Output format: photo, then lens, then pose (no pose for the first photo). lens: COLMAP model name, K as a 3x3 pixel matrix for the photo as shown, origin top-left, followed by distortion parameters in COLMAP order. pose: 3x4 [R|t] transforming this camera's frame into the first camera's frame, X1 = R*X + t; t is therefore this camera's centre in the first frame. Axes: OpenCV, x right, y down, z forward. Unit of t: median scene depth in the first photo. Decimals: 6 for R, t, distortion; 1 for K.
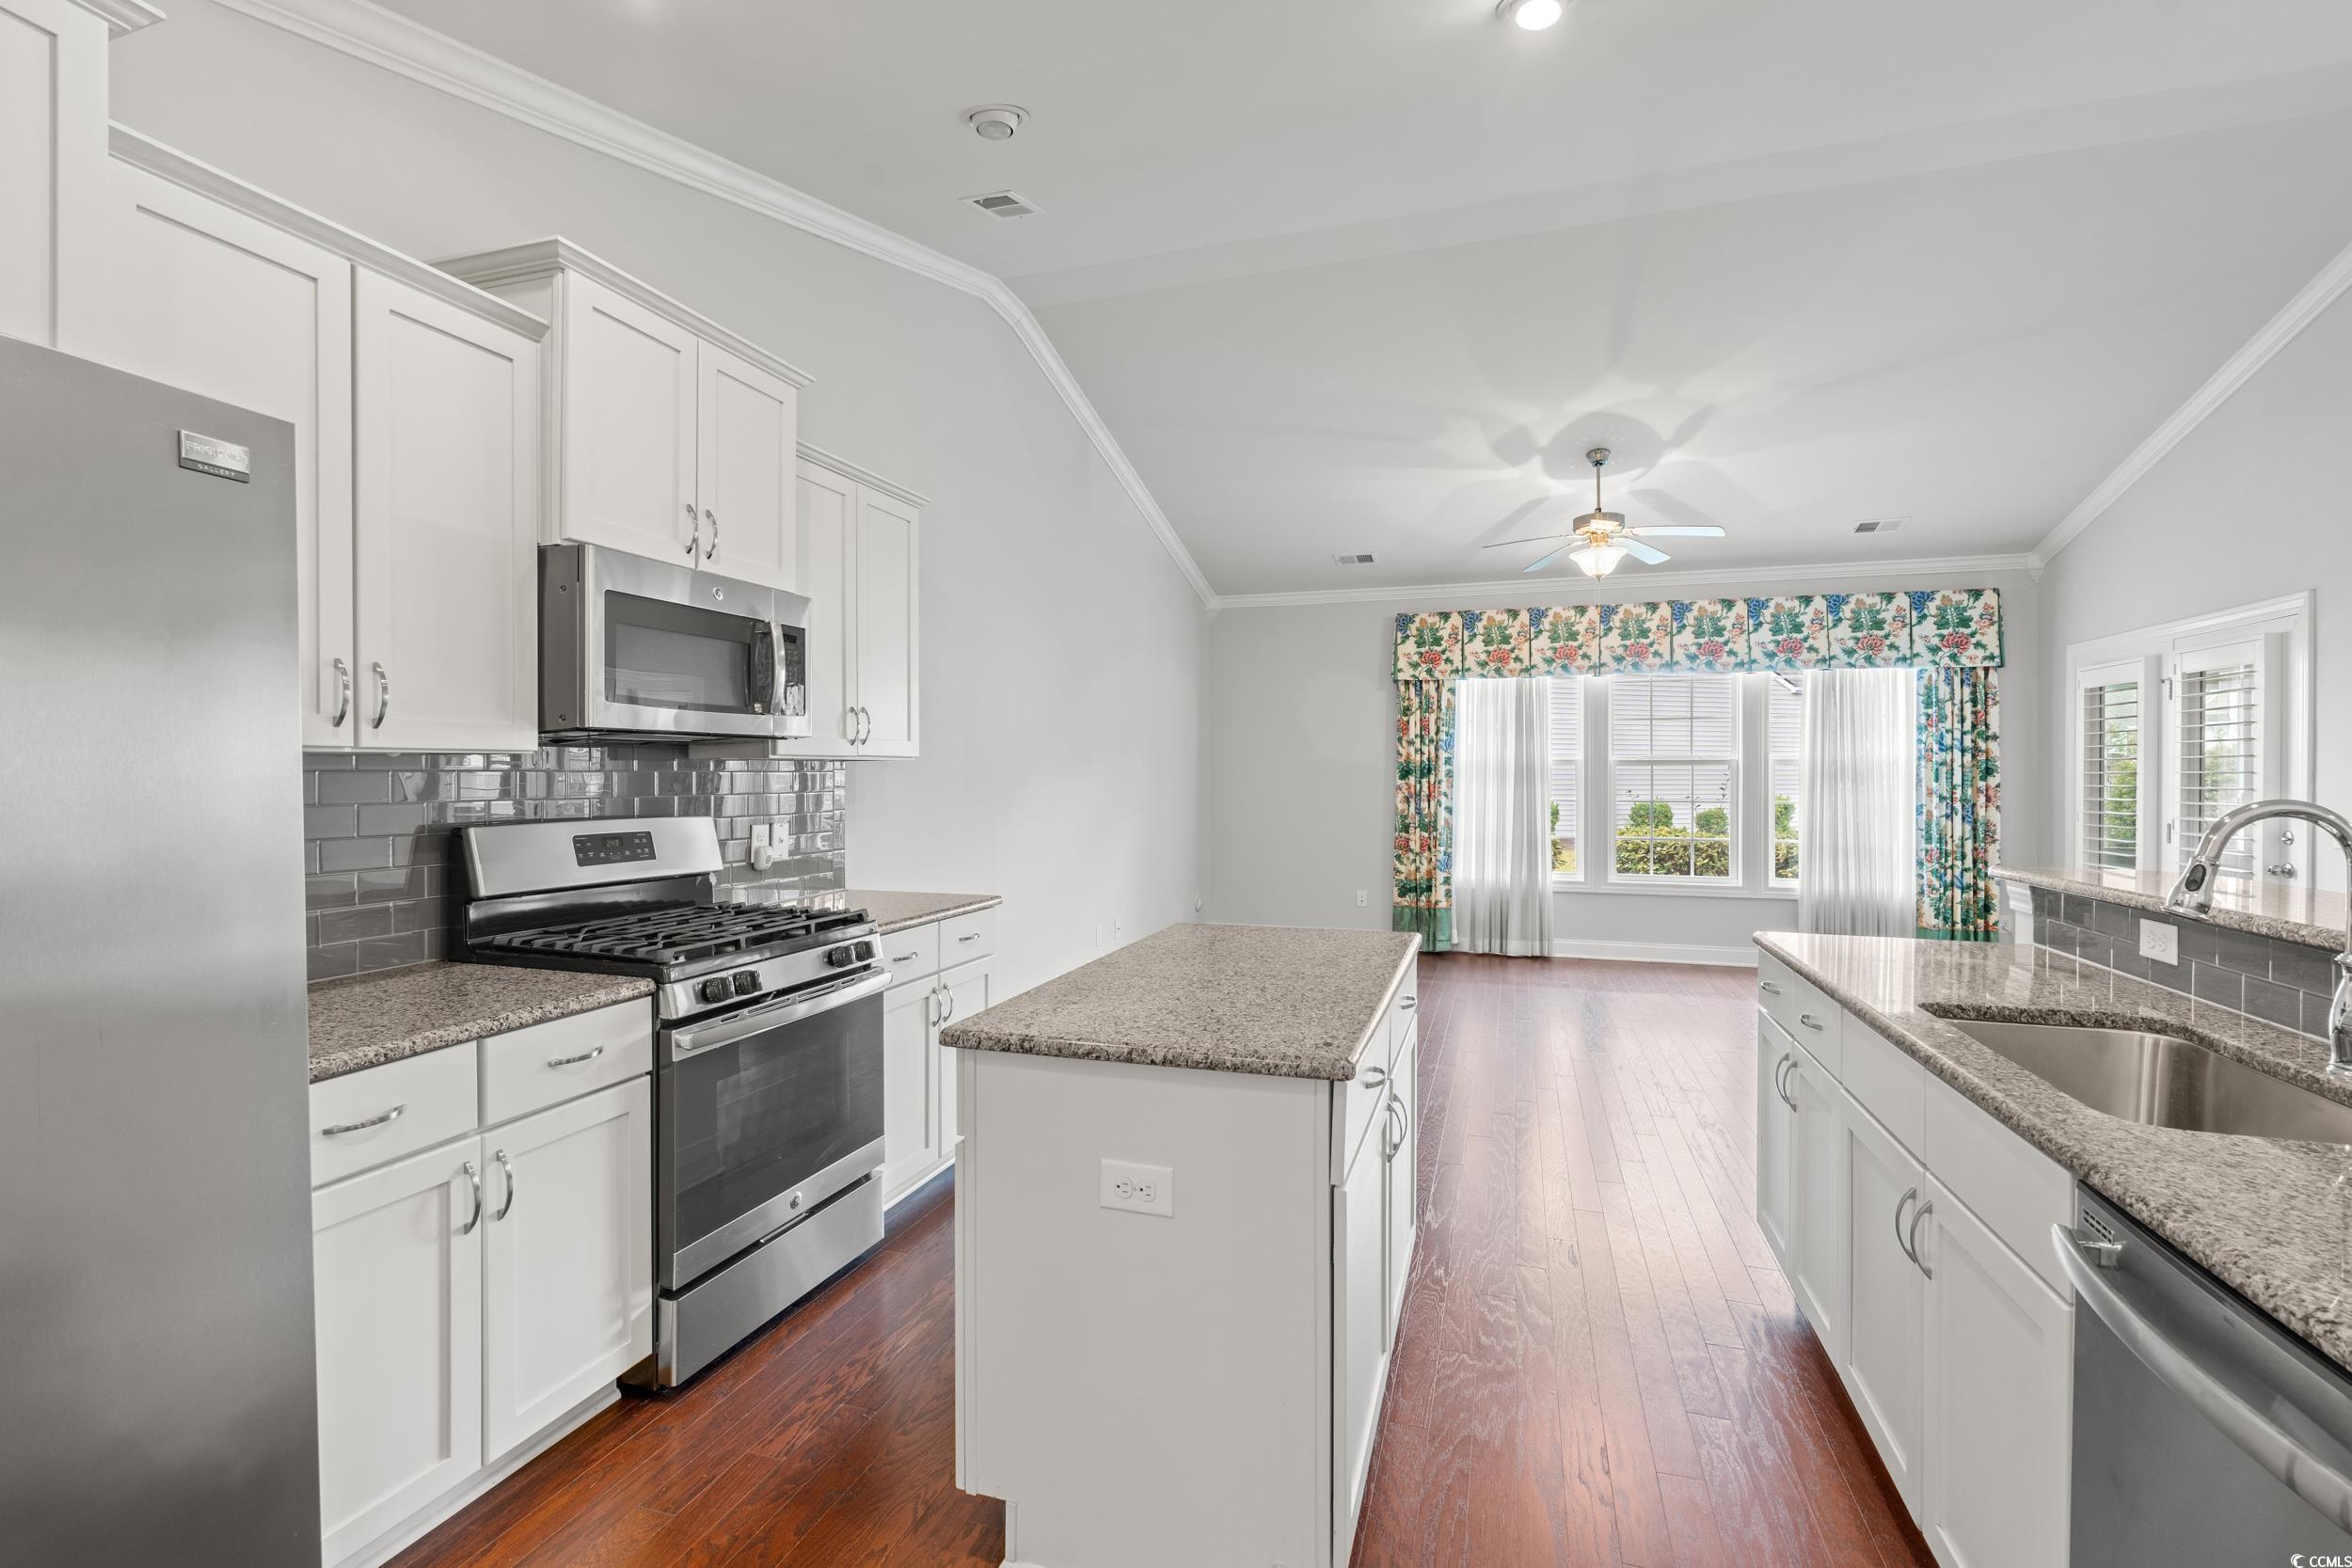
lens RADIAL K [[1035.9, 0, 1172.4], [0, 1035.9, 784.4], [0, 0, 1]] dist [-0.005262, -0.000626]
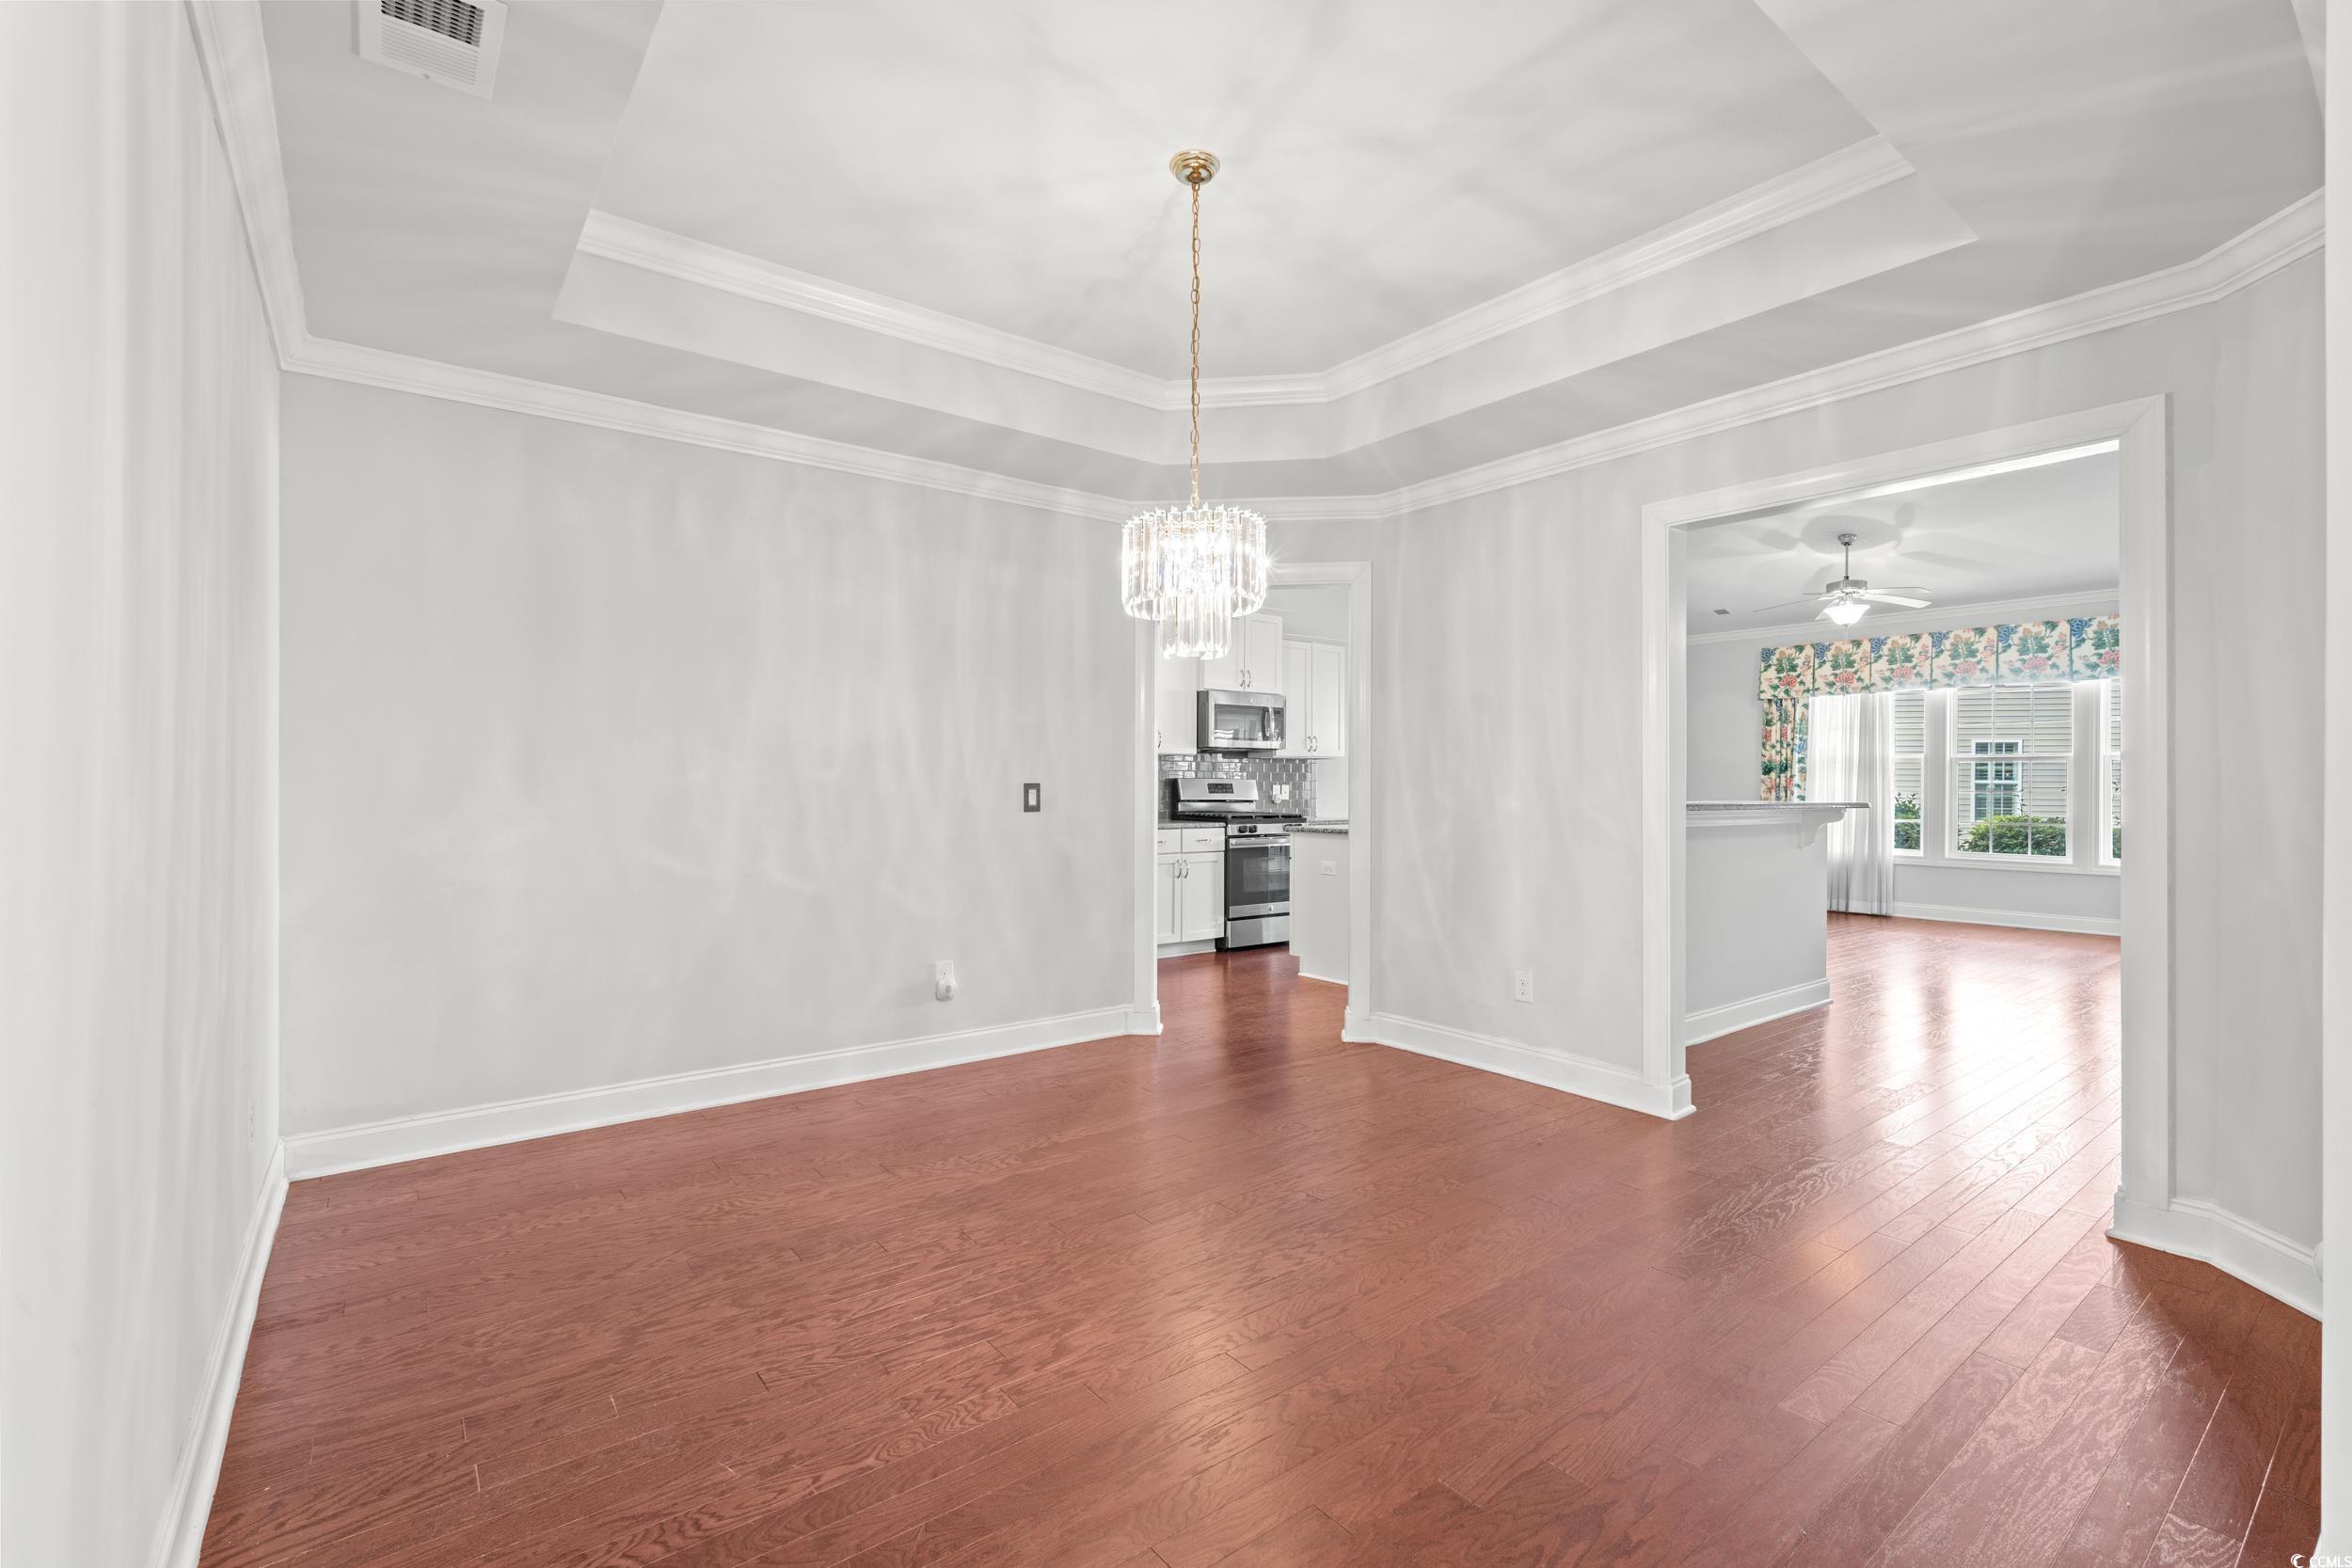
lens RADIAL K [[1035.9, 0, 1173.3], [0, 1035.9, 792.6], [0, 0, 1]] dist [-0.005262, -0.000626]
pose [[0.831093, 0.002767, -0.556127, 0.339758], [-0.007807, 0.999947, -0.006692, 0.033378], [0.556079, 0.009903, 0.831071, -0.521567]]
